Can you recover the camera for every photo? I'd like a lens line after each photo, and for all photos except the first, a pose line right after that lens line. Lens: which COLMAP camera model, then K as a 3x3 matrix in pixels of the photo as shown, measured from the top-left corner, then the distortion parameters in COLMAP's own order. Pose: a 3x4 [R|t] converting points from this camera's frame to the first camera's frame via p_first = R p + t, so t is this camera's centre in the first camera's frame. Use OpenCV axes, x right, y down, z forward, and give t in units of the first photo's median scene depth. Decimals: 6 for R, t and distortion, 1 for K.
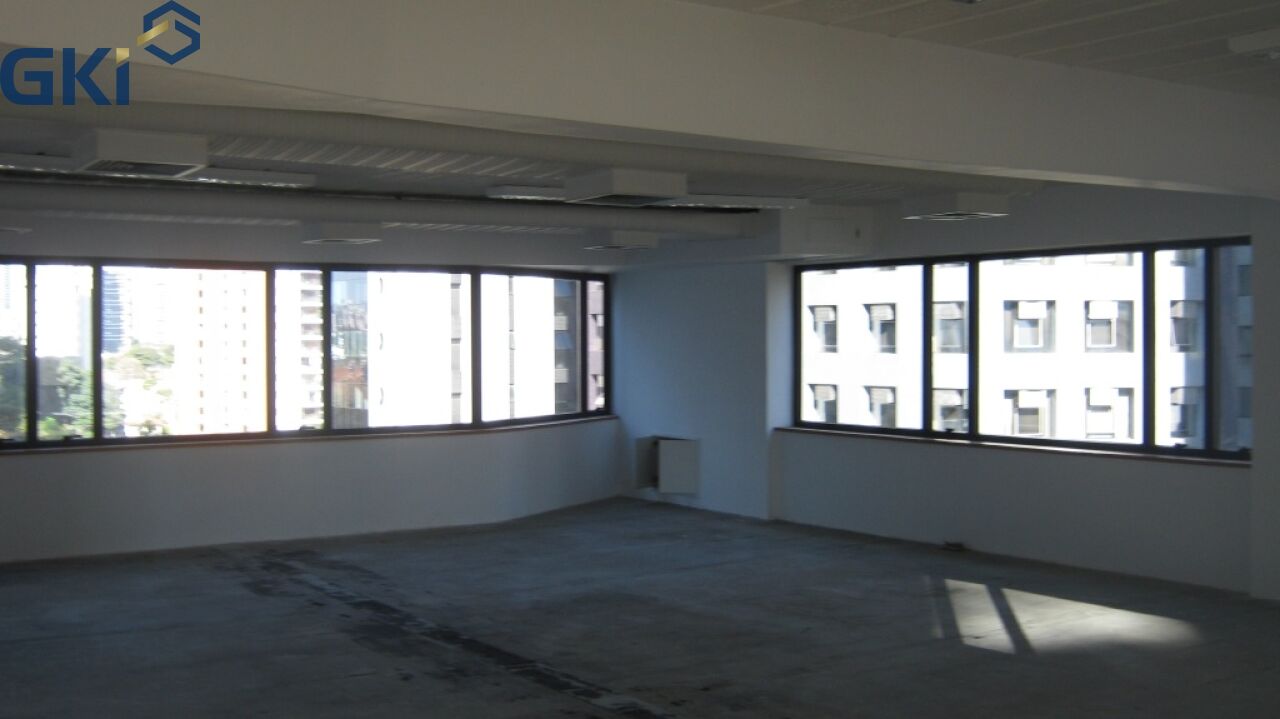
lens RADIAL K [[1462.9, 0, 611.7], [0, 1462.9, 356.5], [0, 0, 1]] dist [-0.070824, 0.037705]
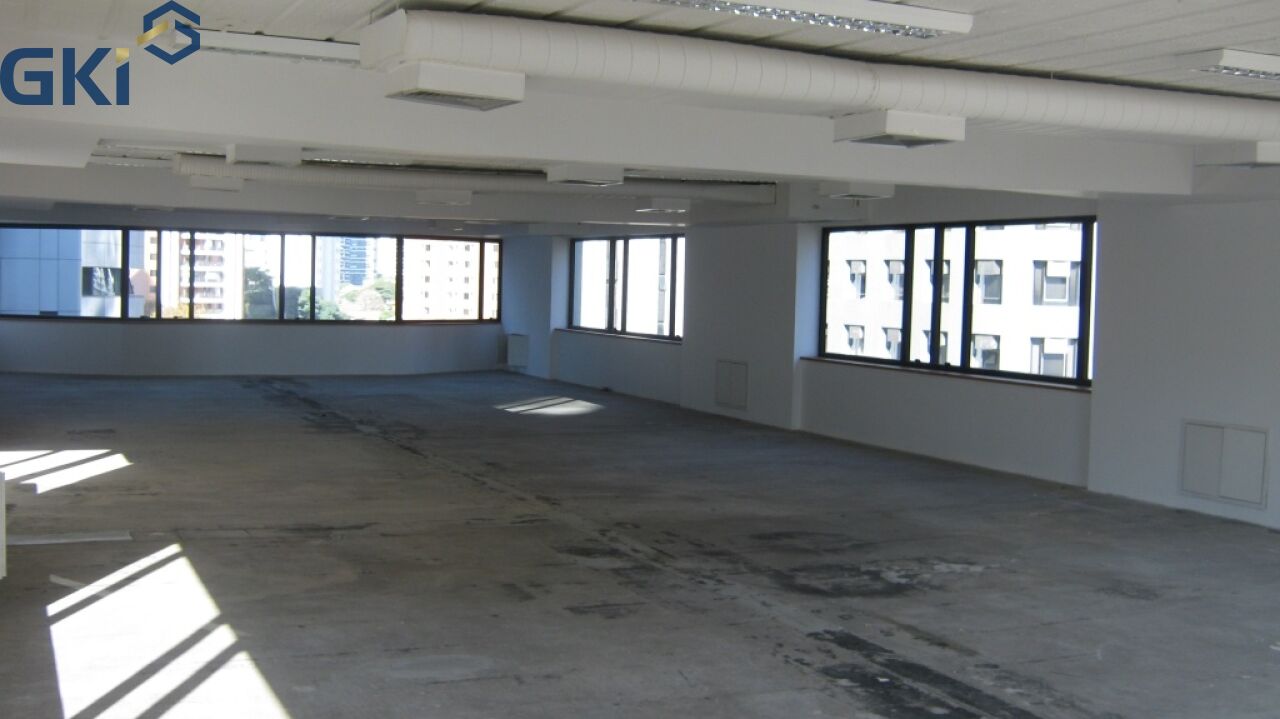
lens RADIAL K [[1462.9, 0, 611.7], [0, 1462.9, 356.5], [0, 0, 1]] dist [-0.070824, 0.037705]
pose [[0.986980, 0.038048, -0.156279, 0.140452], [-0.032068, 0.998660, 0.040610, 0.002360], [0.157615, -0.035069, 0.986878, -0.232785]]
